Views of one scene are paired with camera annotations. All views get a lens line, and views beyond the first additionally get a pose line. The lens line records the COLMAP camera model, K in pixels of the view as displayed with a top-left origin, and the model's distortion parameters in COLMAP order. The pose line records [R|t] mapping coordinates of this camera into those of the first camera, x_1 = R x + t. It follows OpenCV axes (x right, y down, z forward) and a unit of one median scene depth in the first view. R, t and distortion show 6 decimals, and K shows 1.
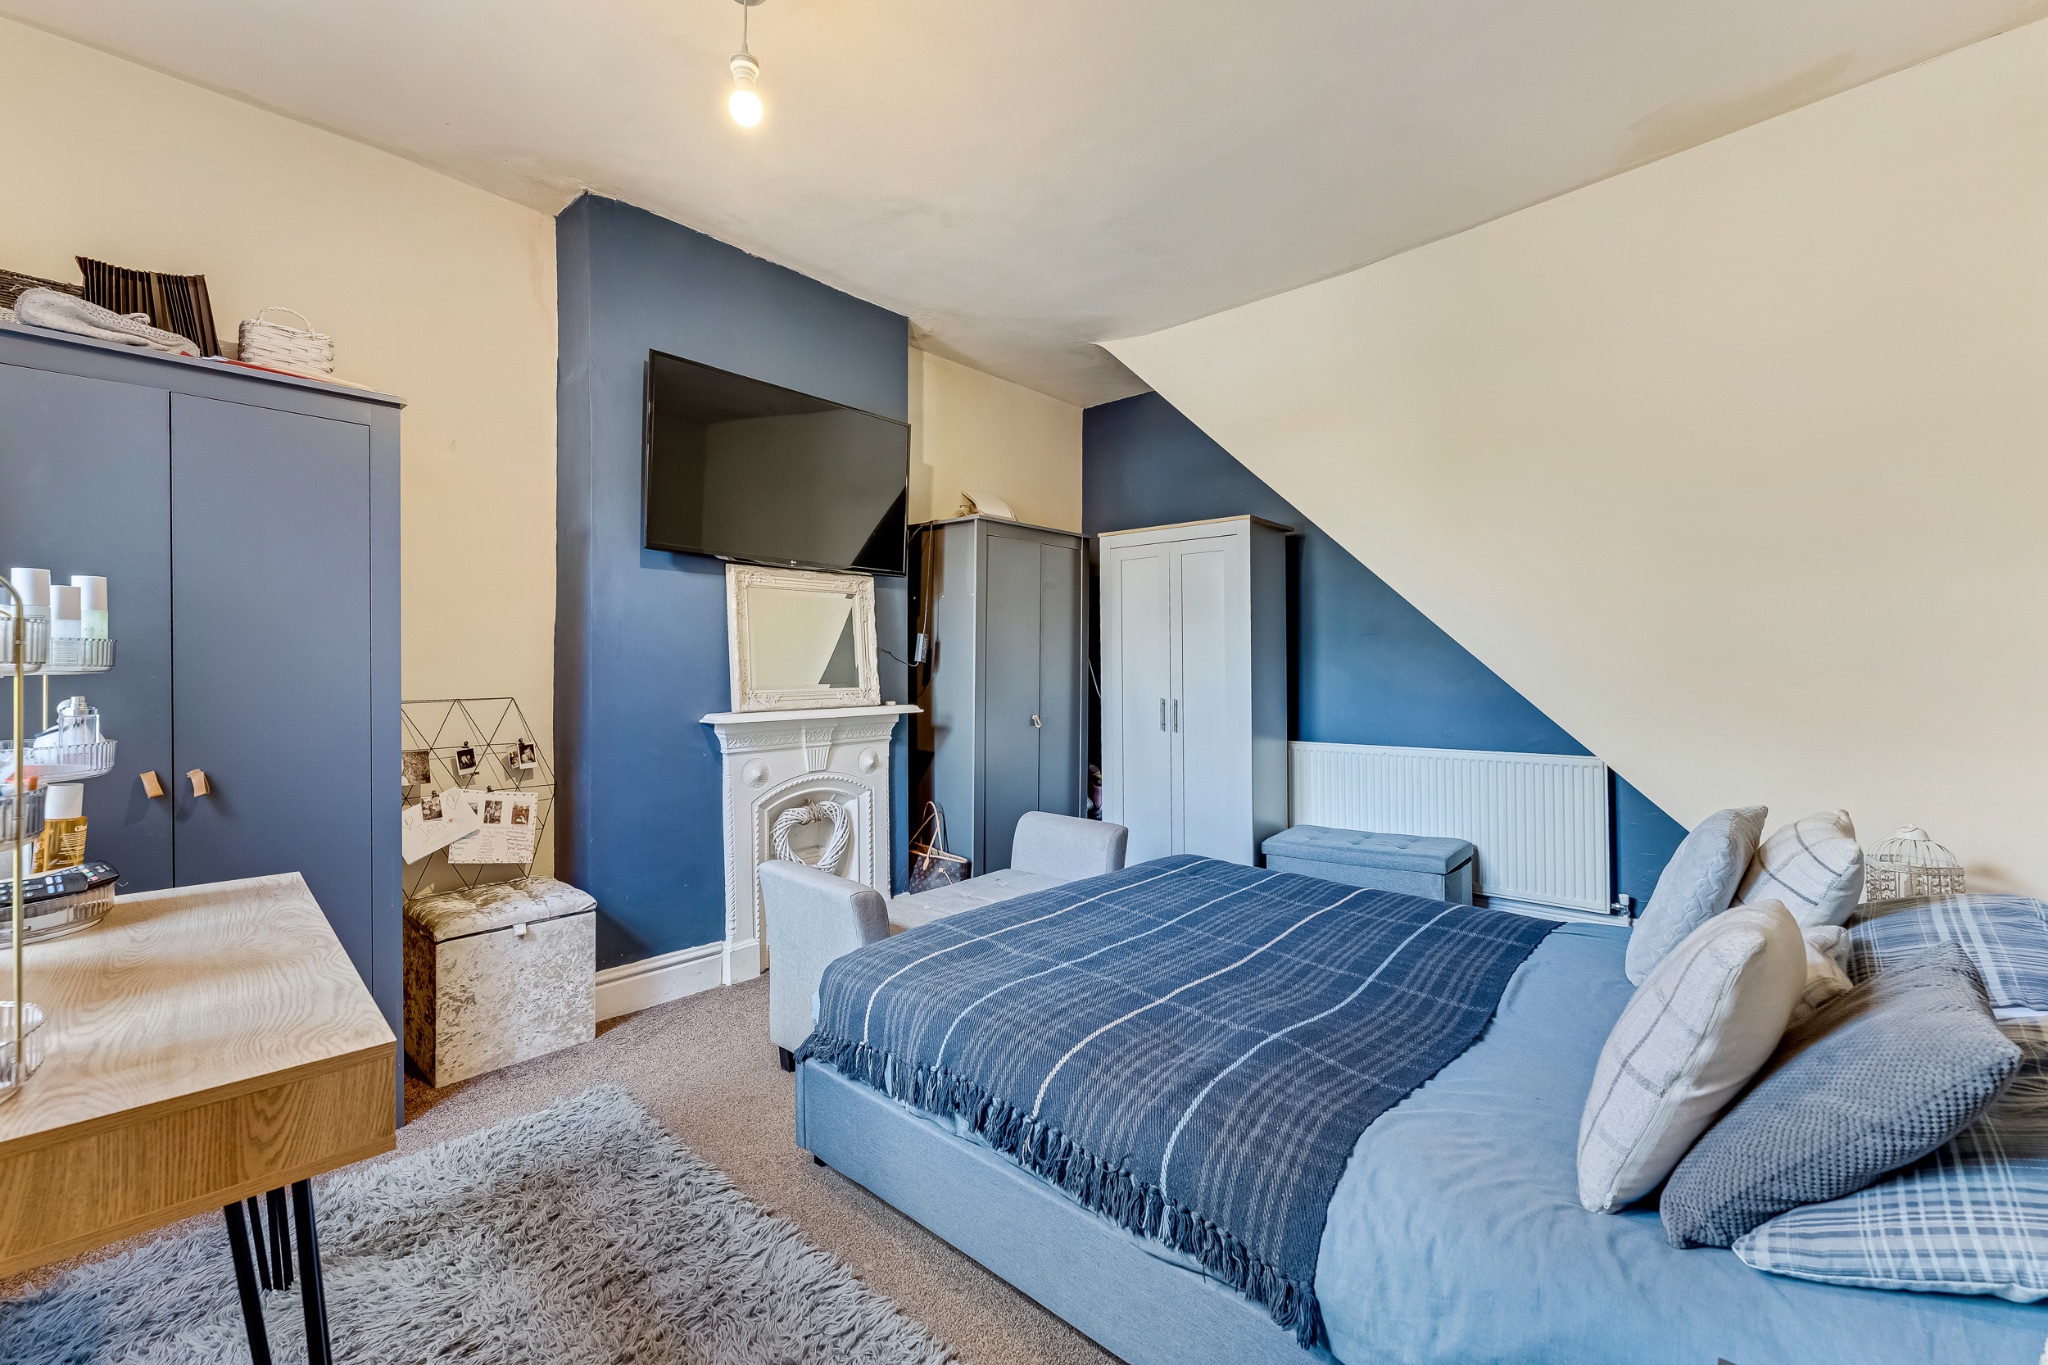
lens RADIAL K [[821.5, 0, 1007.2], [0, 821.5, 670.0], [0, 0, 1]] dist [-0.002685, -0.000461]
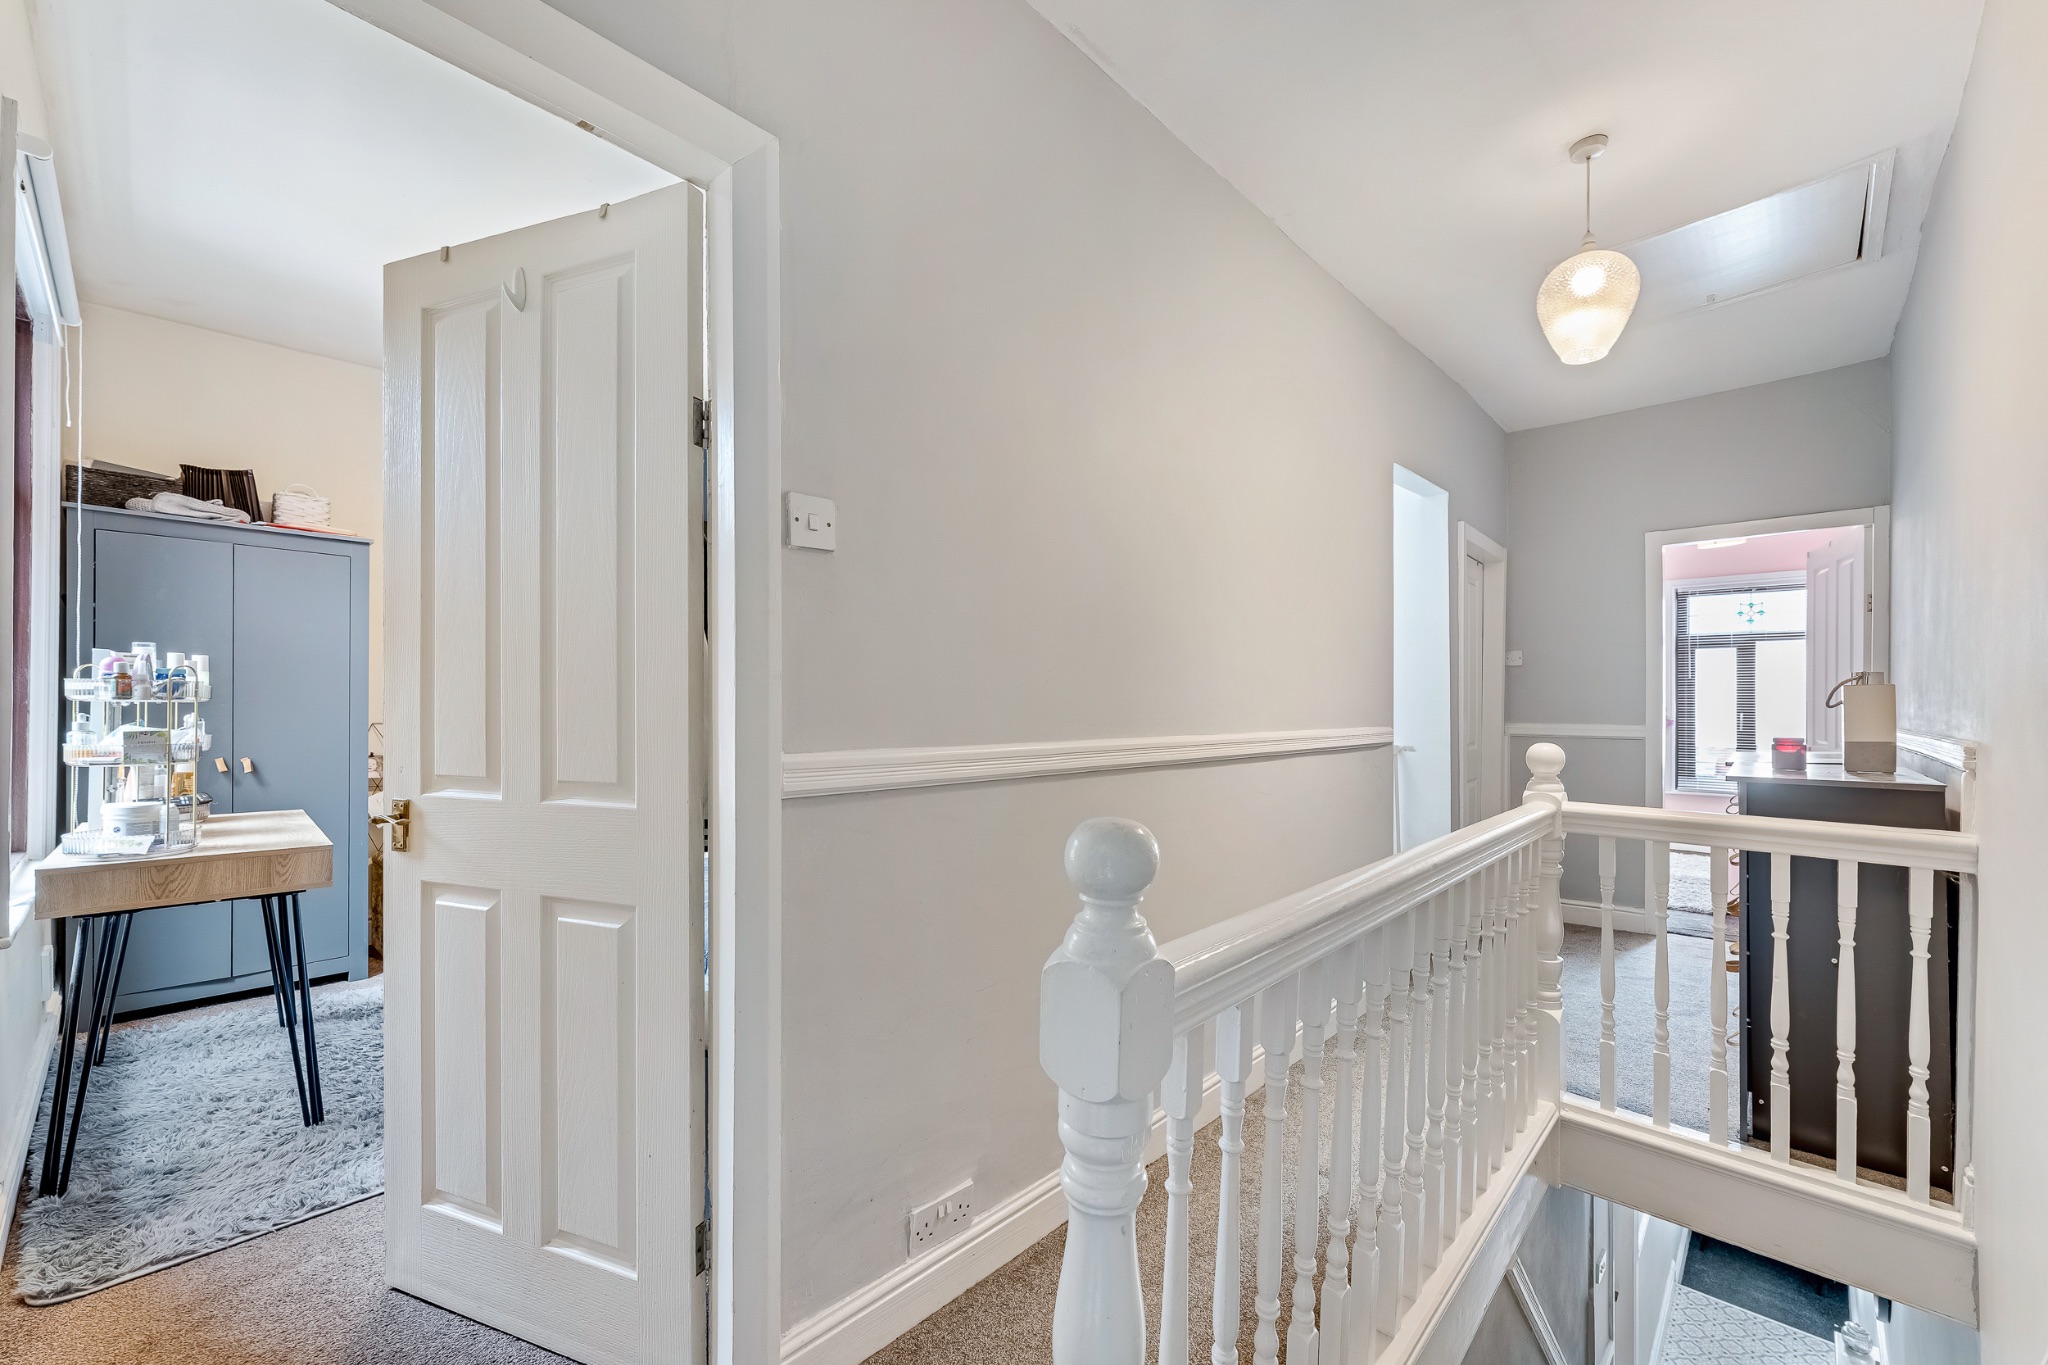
lens RADIAL K [[821.5, 0, 1040.7], [0, 821.5, 700.5], [0, 0, 1]] dist [-0.002685, -0.000461]
pose [[0.999978, 0.004303, 0.005139, 0.713607], [-0.004270, 0.999970, -0.006530, 0.004280], [-0.005167, 0.006507, 0.999965, -0.776255]]
